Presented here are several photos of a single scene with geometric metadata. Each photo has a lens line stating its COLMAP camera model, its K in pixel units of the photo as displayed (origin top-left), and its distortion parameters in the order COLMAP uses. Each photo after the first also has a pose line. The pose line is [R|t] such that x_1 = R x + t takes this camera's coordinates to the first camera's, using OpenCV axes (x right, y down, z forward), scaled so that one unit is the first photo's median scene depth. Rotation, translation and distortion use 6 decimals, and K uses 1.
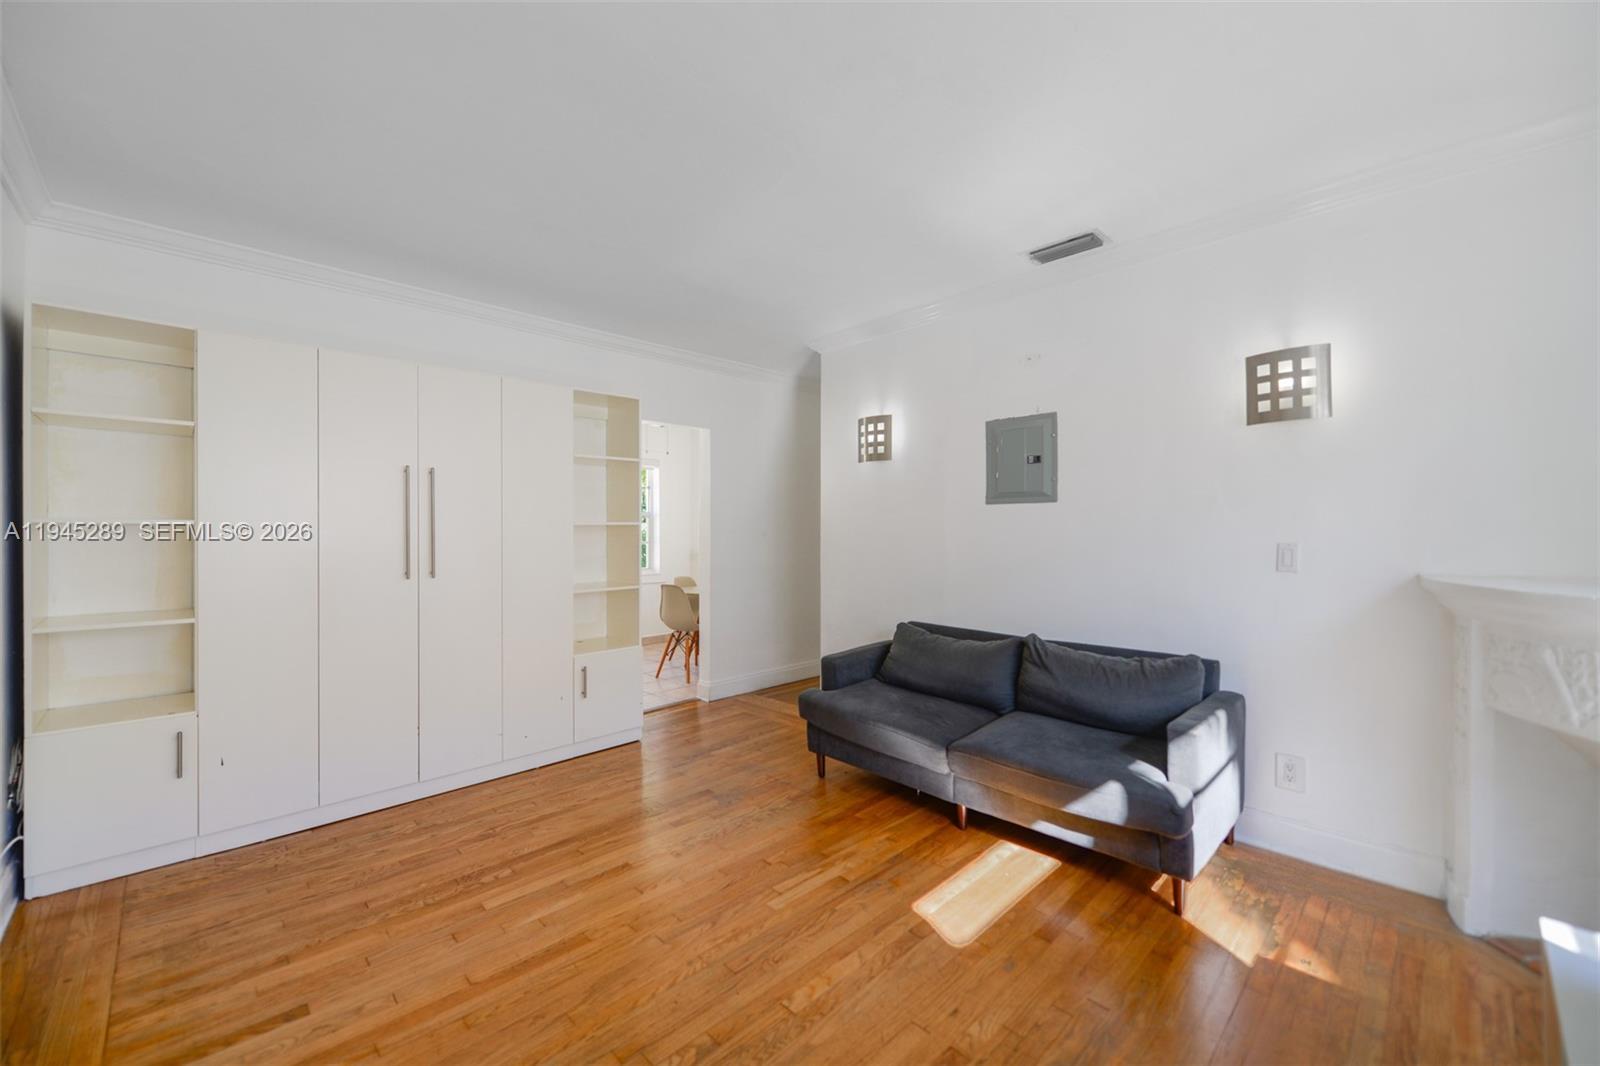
lens RADIAL K [[635.8, 0, 792.5], [0, 635.8, 529.7], [0, 0, 1]] dist [0.000912, -0.000395]
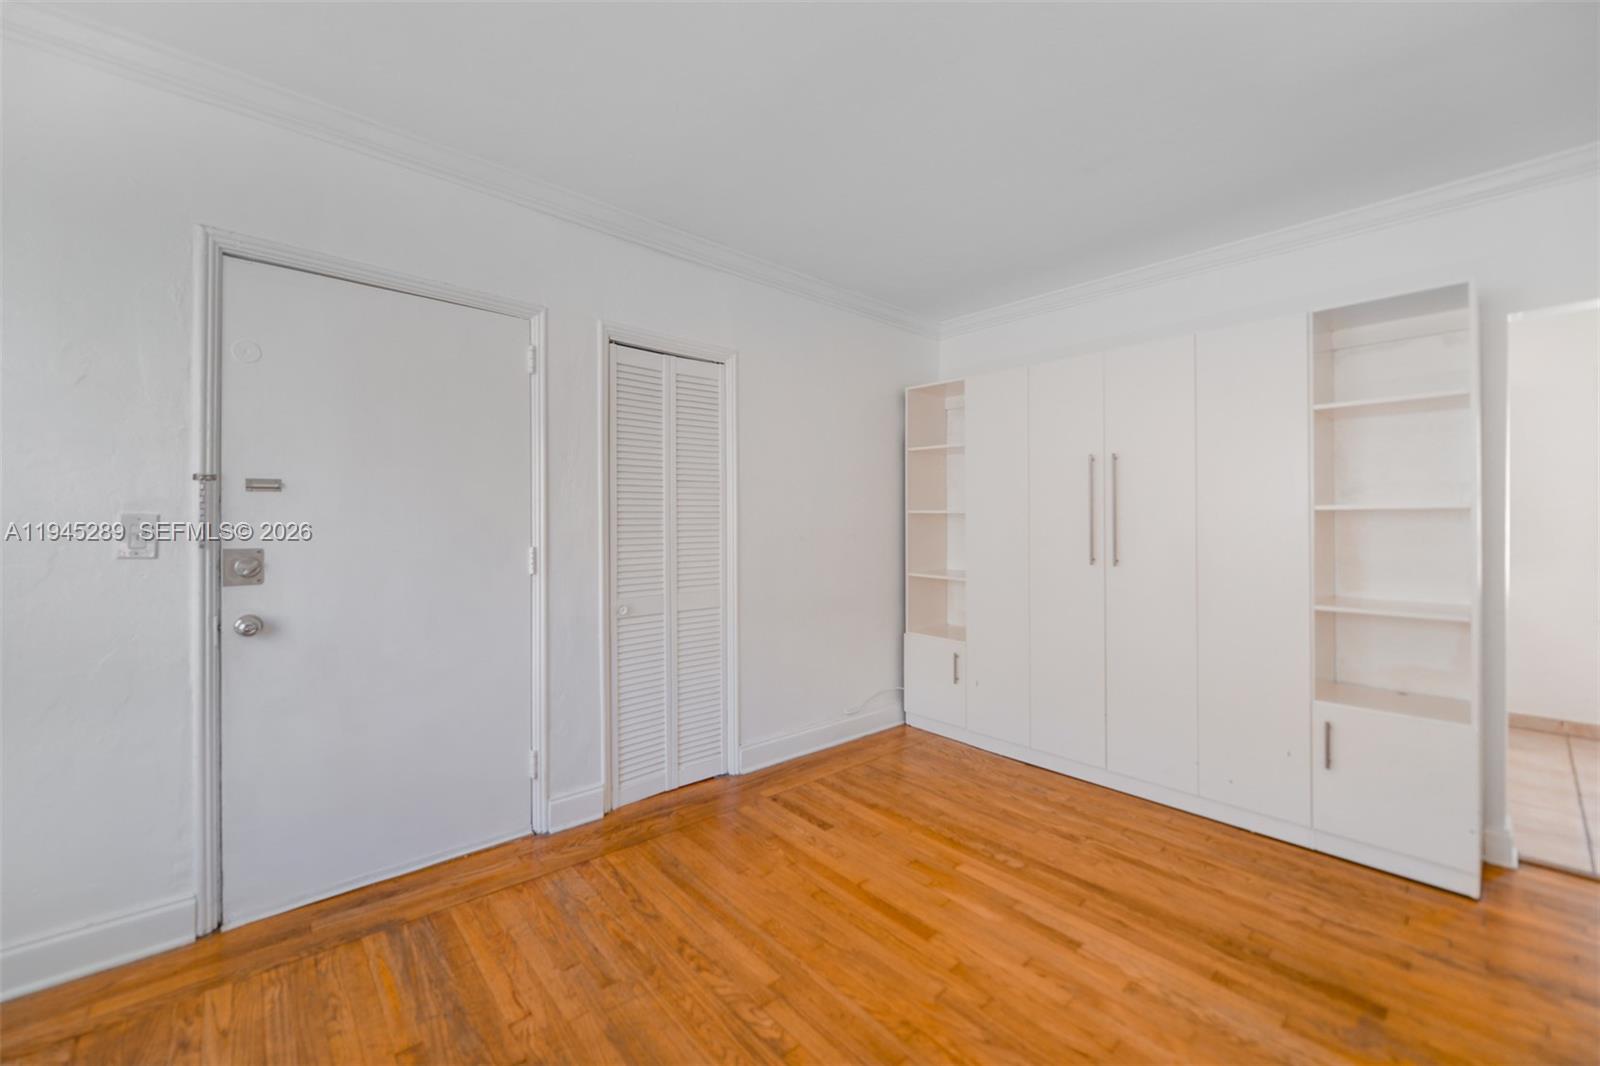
lens RADIAL K [[635.8, 0, 792.2], [0, 635.8, 516.7], [0, 0, 1]] dist [0.000912, -0.000395]
pose [[-0.044354, -0.001252, -0.999015, 0.568817], [-0.004897, 0.999987, -0.001036, 0.002749], [0.999004, 0.004846, -0.044360, 0.717600]]
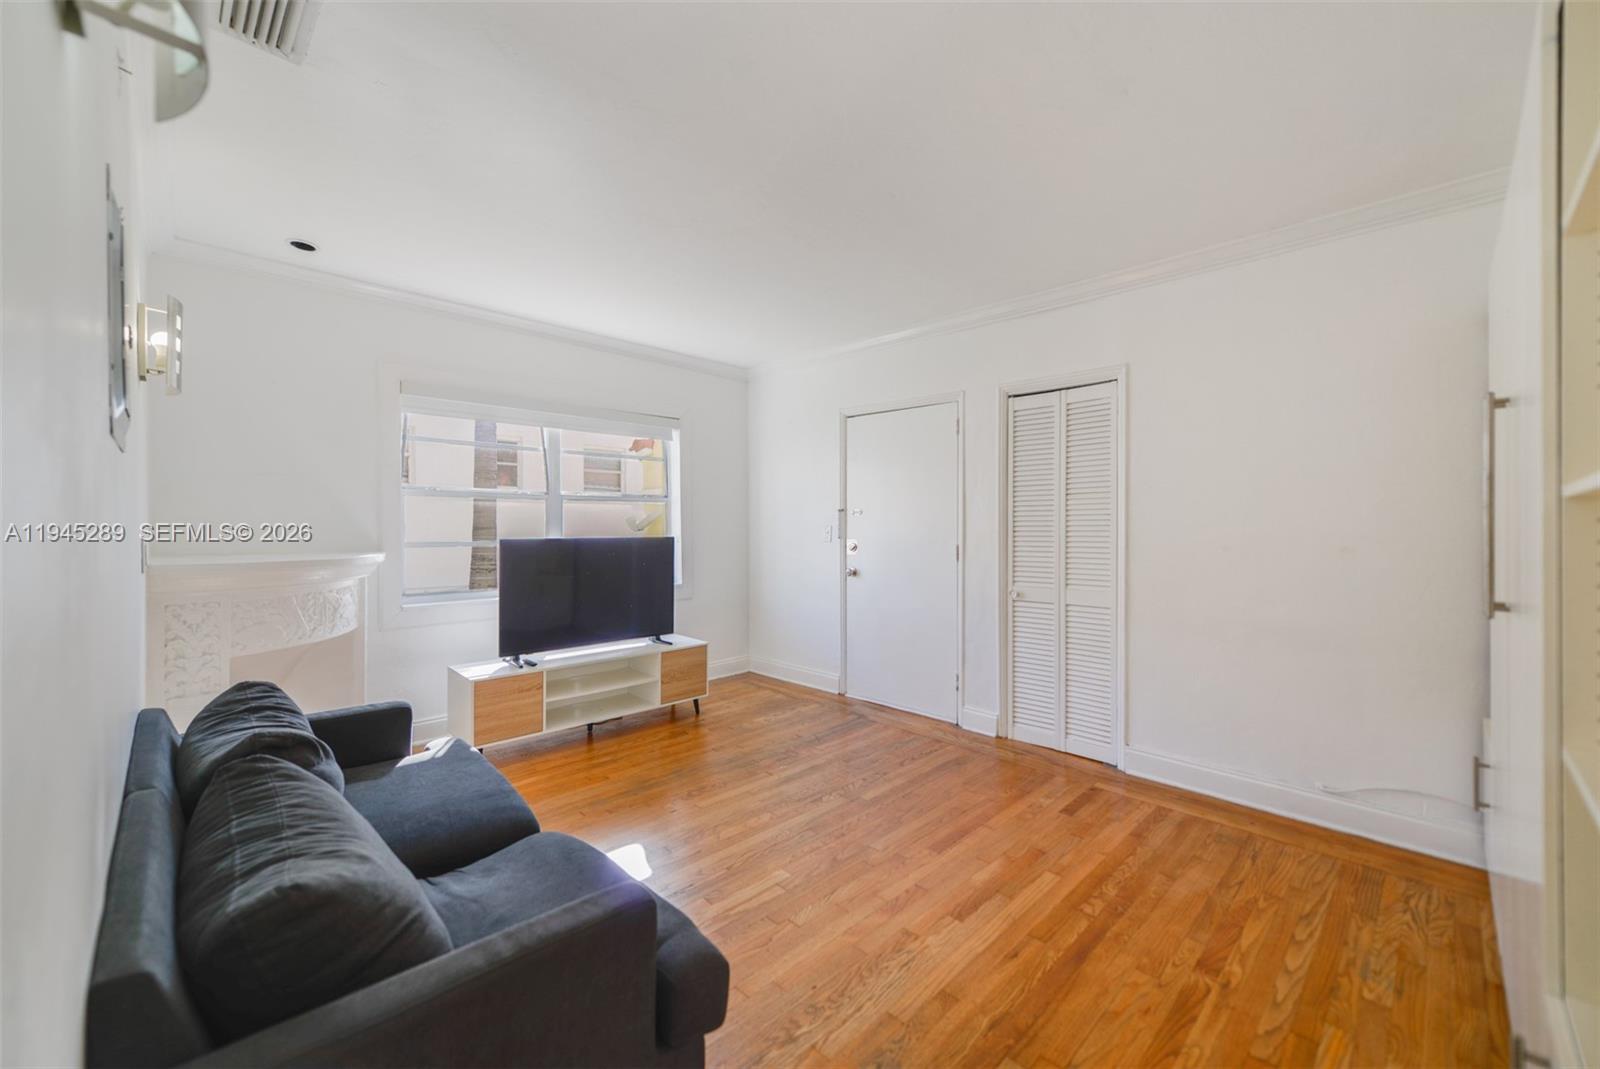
lens RADIAL K [[635.8, 0, 798.4], [0, 635.8, 533.6], [0, 0, 1]] dist [0.000912, -0.000395]
pose [[-0.999900, -0.001212, -0.014109, -0.036496], [-0.001357, 0.999946, 0.010288, 0.008925], [0.014096, 0.010306, -0.999848, 1.933765]]
